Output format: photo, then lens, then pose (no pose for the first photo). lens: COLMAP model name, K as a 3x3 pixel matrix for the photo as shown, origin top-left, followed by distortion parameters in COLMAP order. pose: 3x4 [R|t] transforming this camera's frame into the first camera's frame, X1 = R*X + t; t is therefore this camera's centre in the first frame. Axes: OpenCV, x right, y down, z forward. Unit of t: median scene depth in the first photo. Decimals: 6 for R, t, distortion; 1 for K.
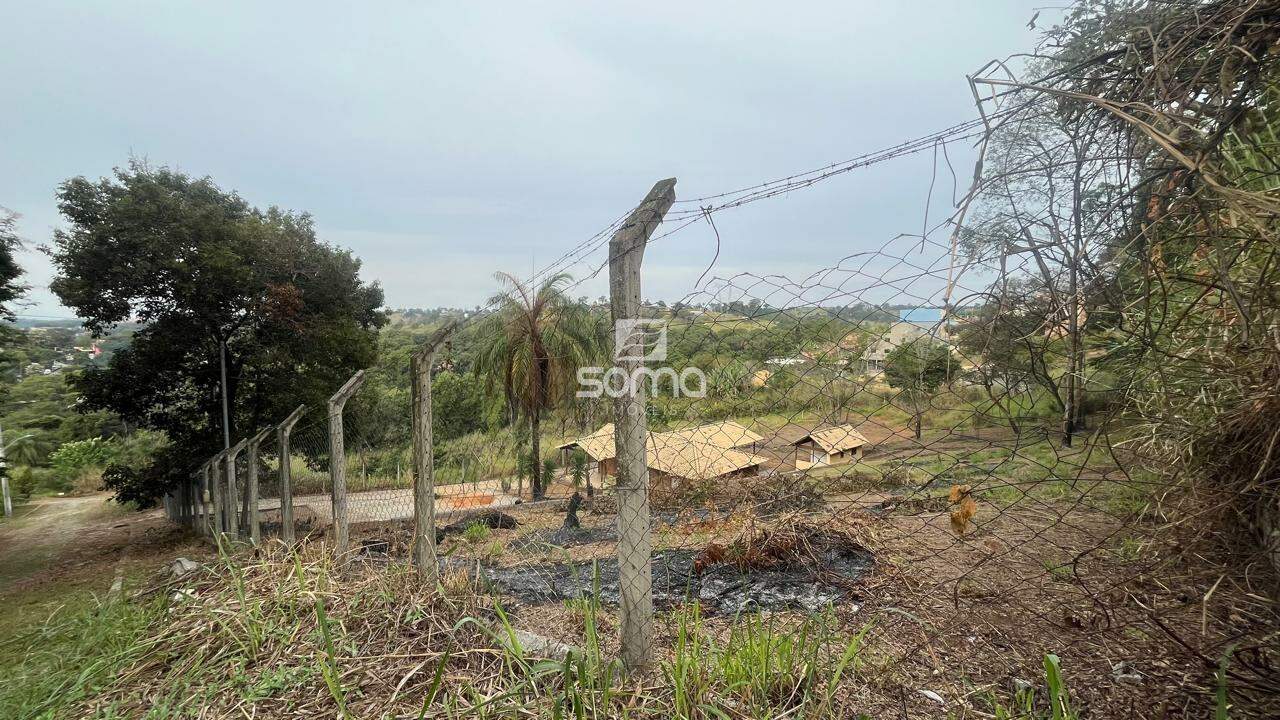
lens RADIAL K [[516.0, 0, 644.7], [0, 516.0, 359.1], [0, 0, 1]] dist [-0.004179, 0.000745]
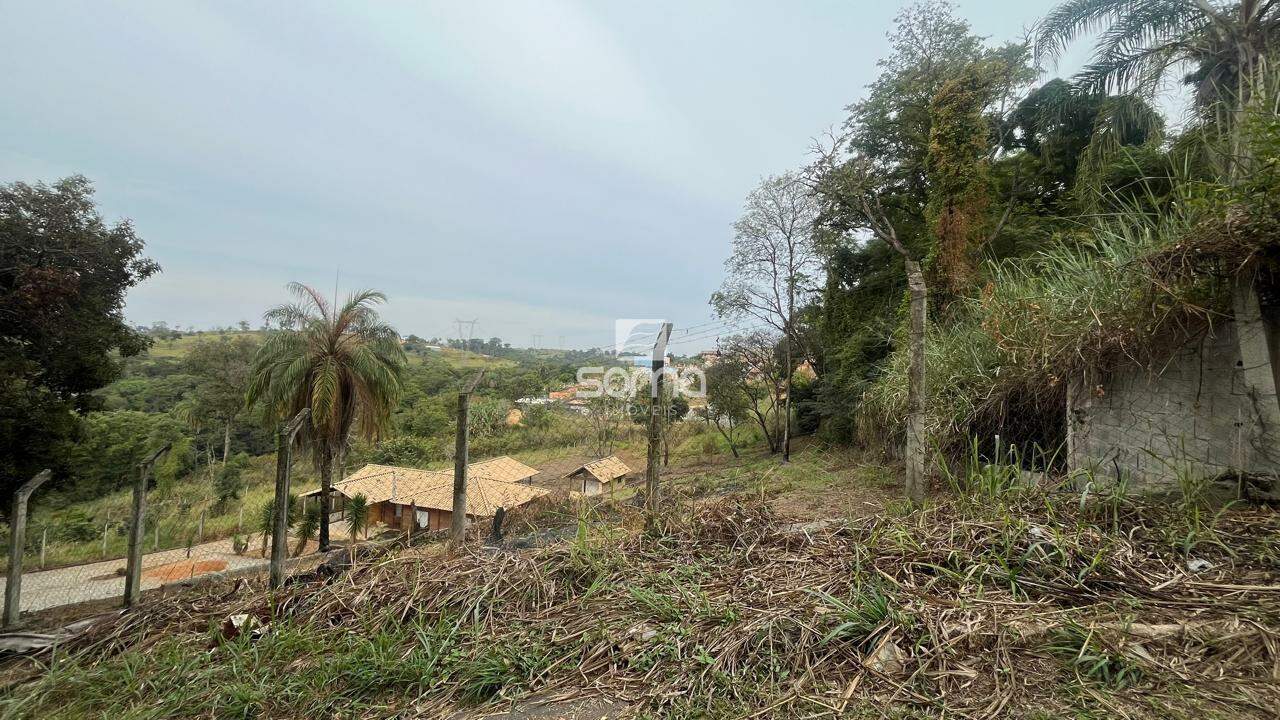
lens RADIAL K [[516.0, 0, 645.2], [0, 516.0, 361.0], [0, 0, 1]] dist [-0.004179, 0.000745]
pose [[0.877039, 0.049746, 0.477837, -0.077938], [-0.014212, 0.996876, -0.077695, 0.008994], [-0.480209, 0.061350, 0.875006, -0.009428]]
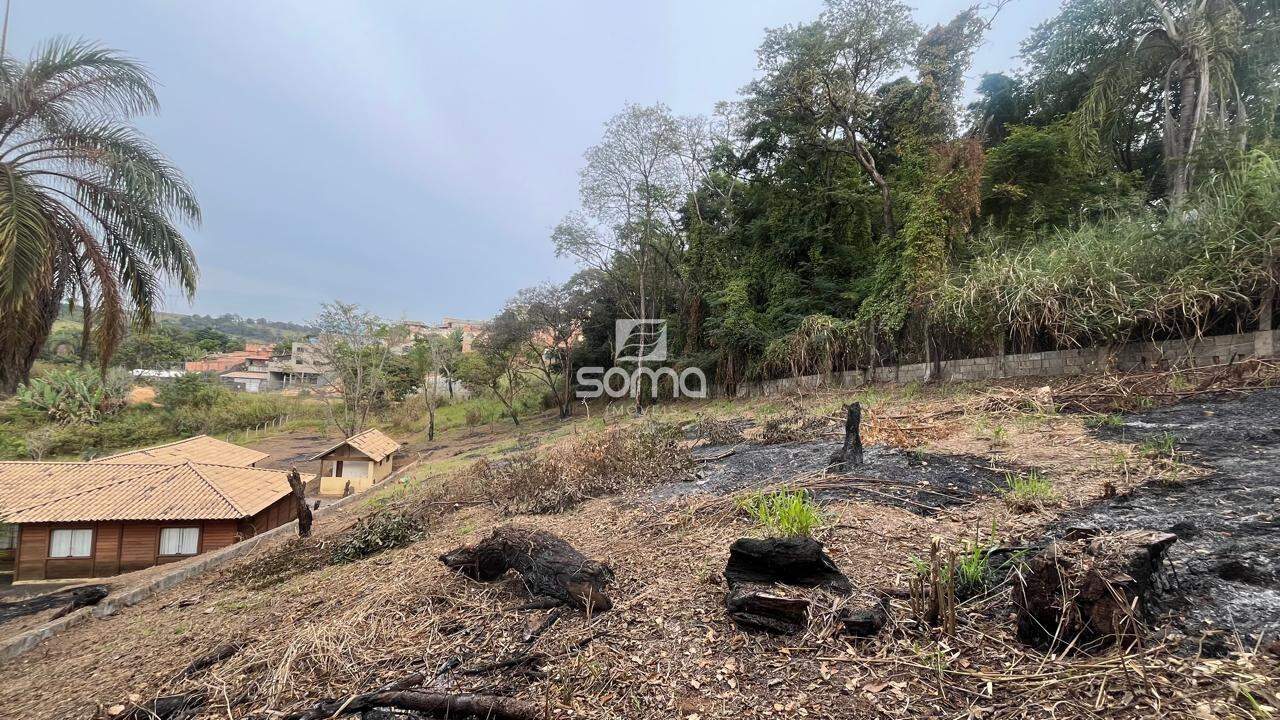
lens RADIAL K [[516.0, 0, 643.6], [0, 516.0, 361.7], [0, 0, 1]] dist [-0.004179, 0.000745]
pose [[0.464228, 0.047149, 0.884460, -0.149617], [-0.009654, 0.998792, -0.048176, 0.049334], [-0.885663, 0.013826, 0.464122, 0.191190]]
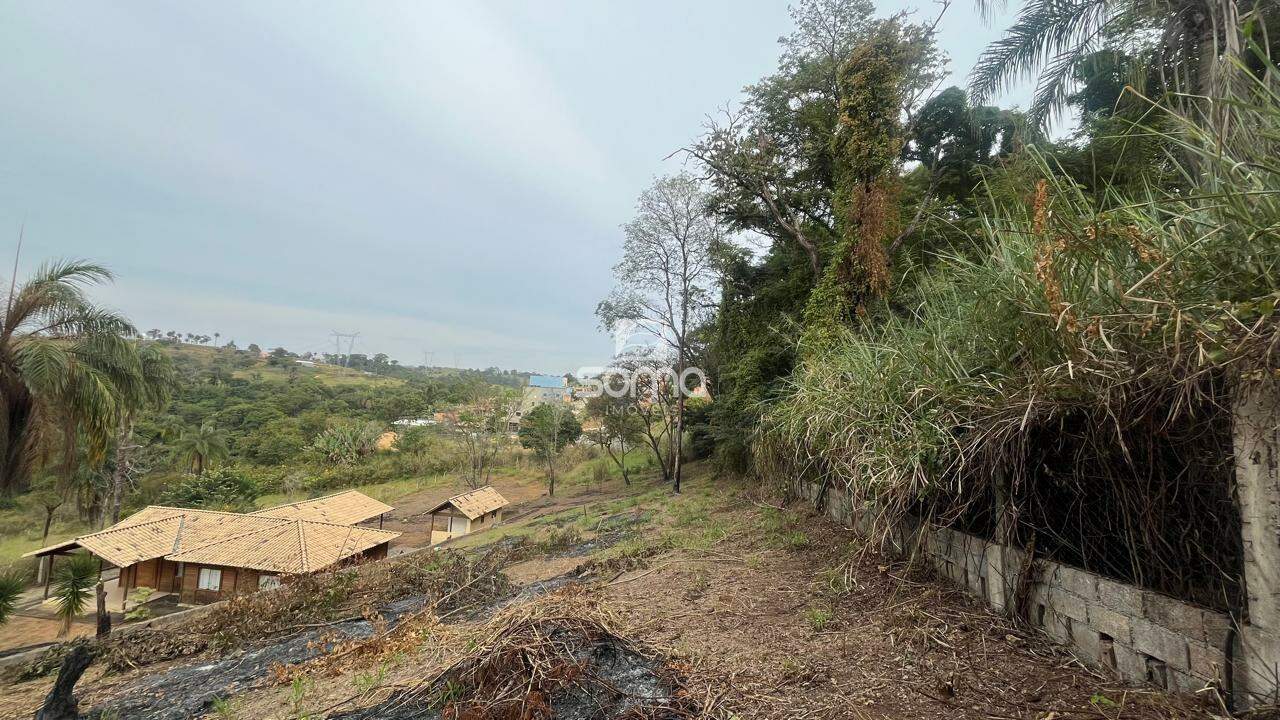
lens RADIAL K [[516.0, 0, 644.0], [0, 516.0, 360.2], [0, 0, 1]] dist [-0.004179, 0.000745]
pose [[0.772107, 0.090923, 0.628954, -0.009898], [-0.015830, 0.992157, -0.123994, 0.006976], [-0.635295, 0.085780, 0.767491, 0.049049]]
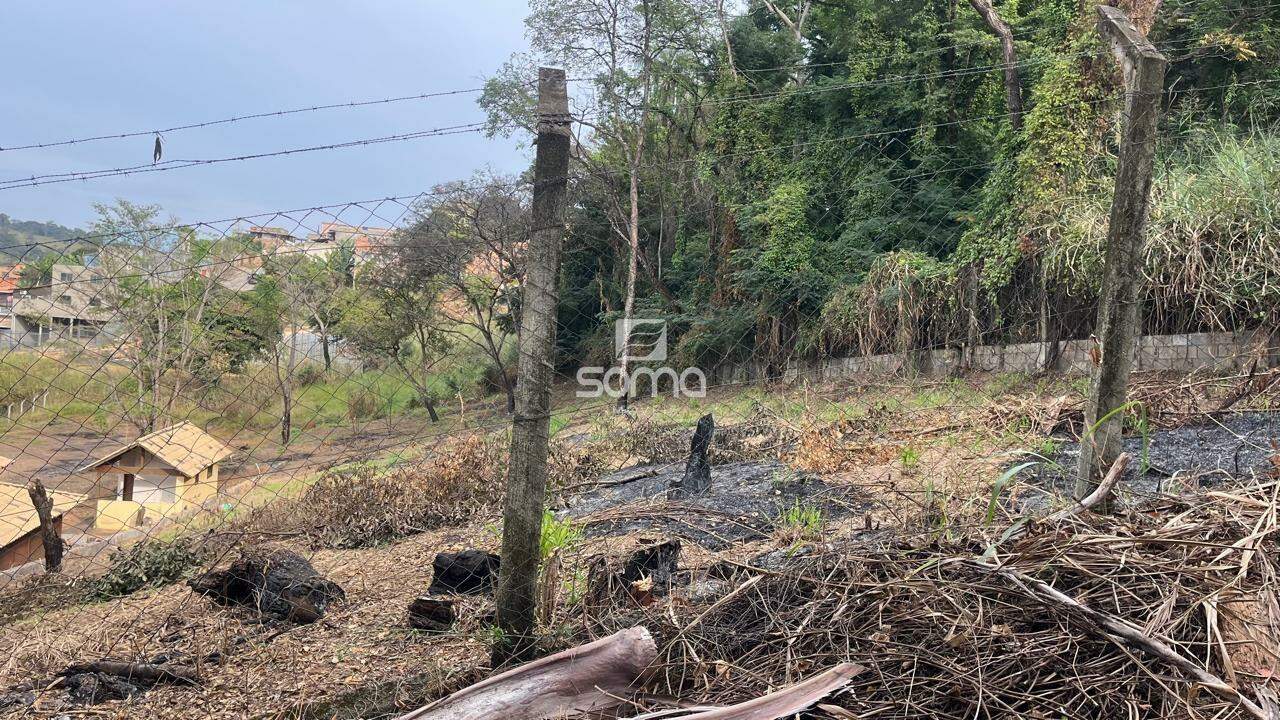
lens RADIAL K [[964.4, 0, 635.4], [0, 964.4, 363.6], [0, 0, 1]] dist [0.058292, -0.071675]
pose [[0.518296, 0.006180, 0.855179, -0.178740], [-0.032123, 0.999409, 0.012246, 0.041693], [-0.854598, -0.033818, 0.518189, 0.125988]]
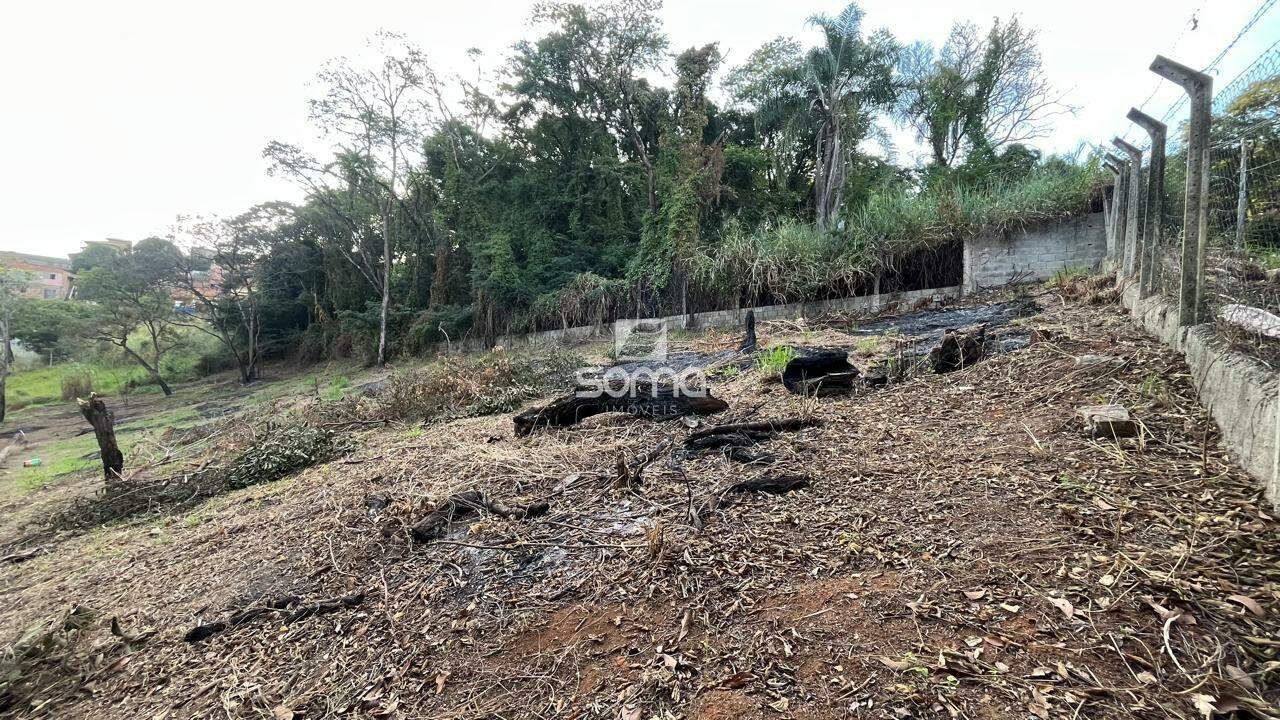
lens RADIAL K [[522.2, 0, 642.4], [0, 522.2, 359.9], [0, 0, 1]] dist [-0.003544, -0.000211]
pose [[-0.093148, -0.001069, 0.995652, -0.196855], [-0.009703, 0.999953, 0.000166, 0.069077], [-0.995605, -0.009646, -0.093154, 0.254092]]
